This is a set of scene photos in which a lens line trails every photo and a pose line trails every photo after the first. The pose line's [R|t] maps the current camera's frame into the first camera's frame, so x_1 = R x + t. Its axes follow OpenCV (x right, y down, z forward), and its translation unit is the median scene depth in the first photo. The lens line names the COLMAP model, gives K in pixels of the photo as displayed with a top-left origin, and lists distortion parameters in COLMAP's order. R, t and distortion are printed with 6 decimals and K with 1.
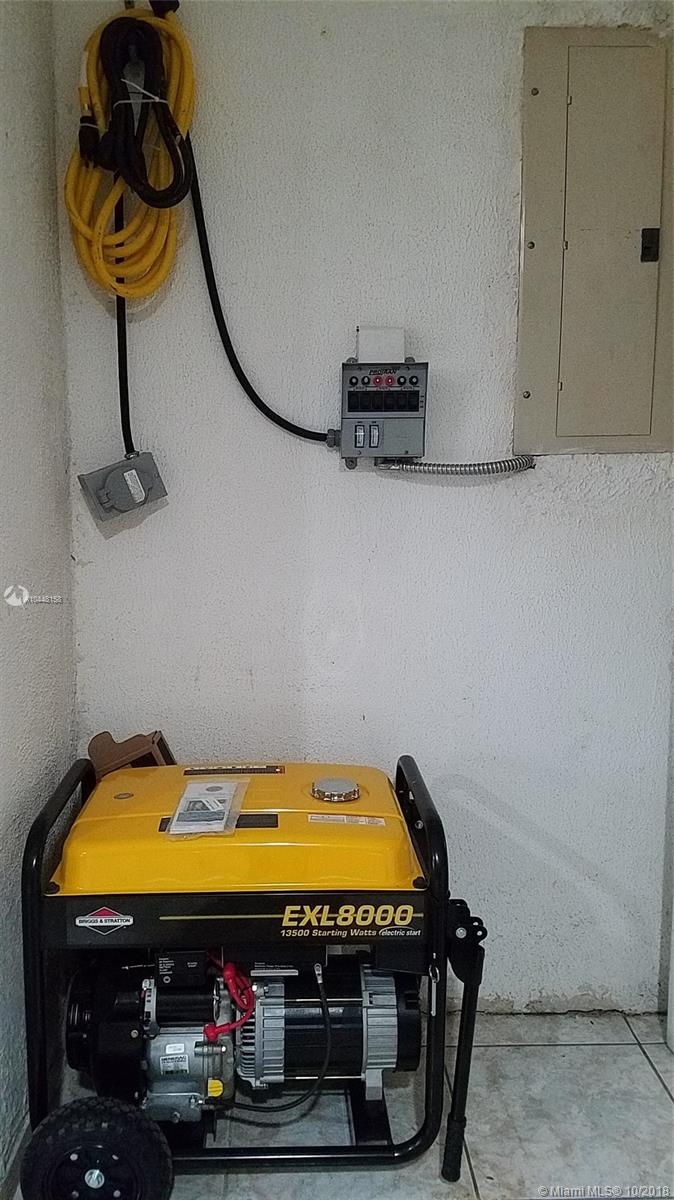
lens RADIAL K [[947.4, 0, 308.1], [0, 947.4, 593.9], [0, 0, 1]] dist [0.074057, -0.090434]
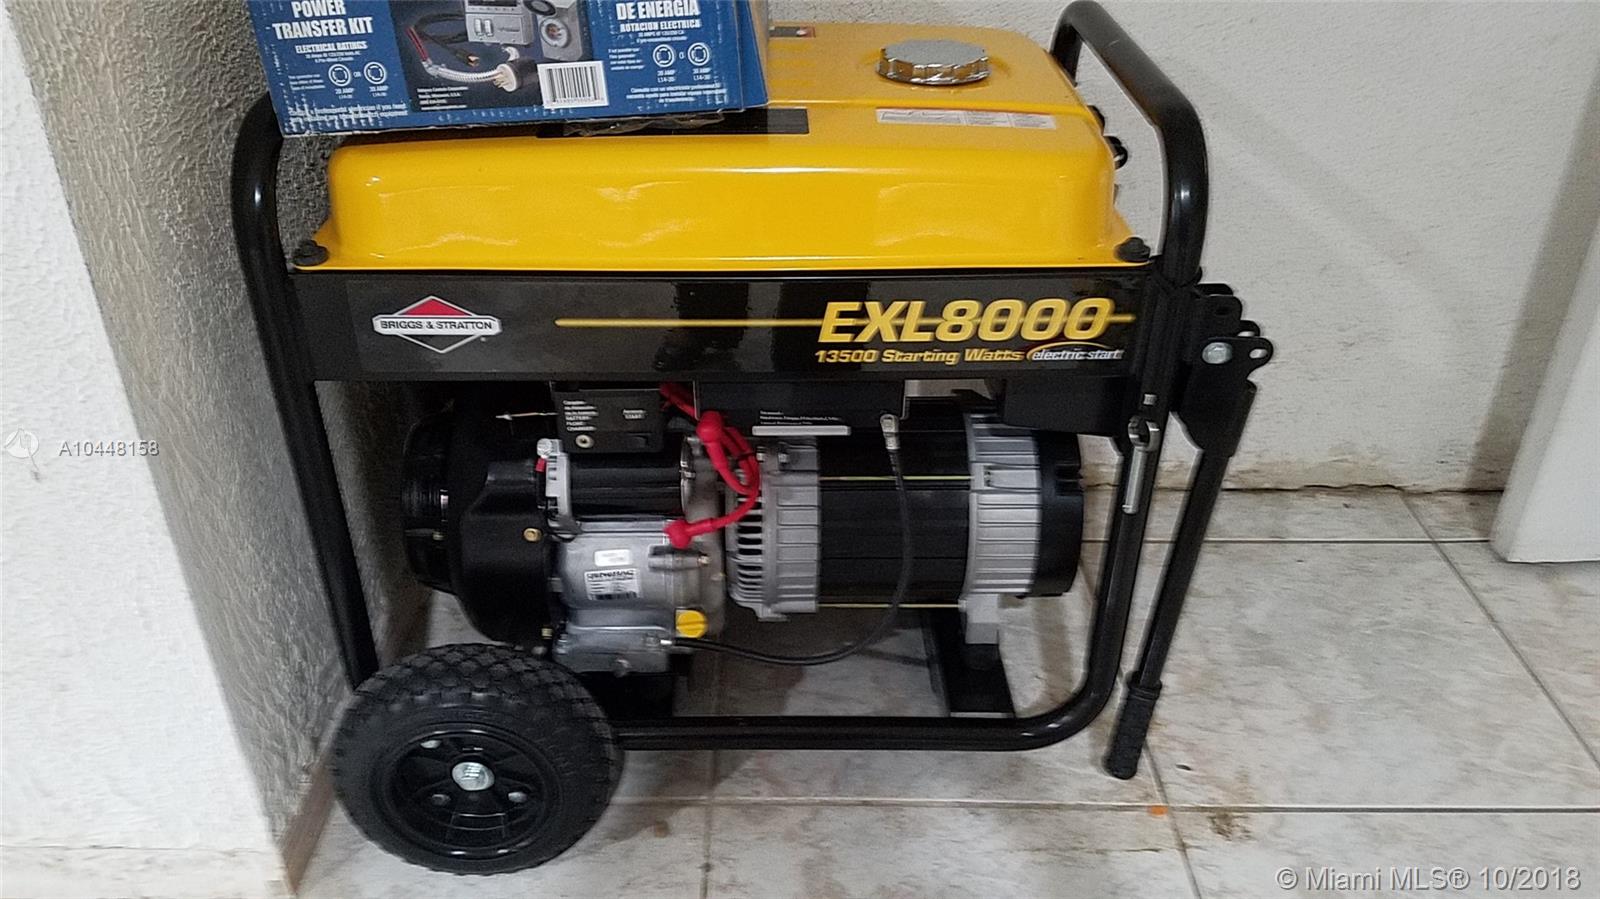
lens RADIAL K [[1263.2, 0, 795.0], [0, 1263.2, 463.8], [0, 0, 1]] dist [0.074057, -0.090434]
pose [[0.999907, 0.007628, -0.011315, -0.030601], [-0.002345, 0.912904, 0.408168, 0.141826], [0.013444, -0.408103, 0.912837, 0.387523]]
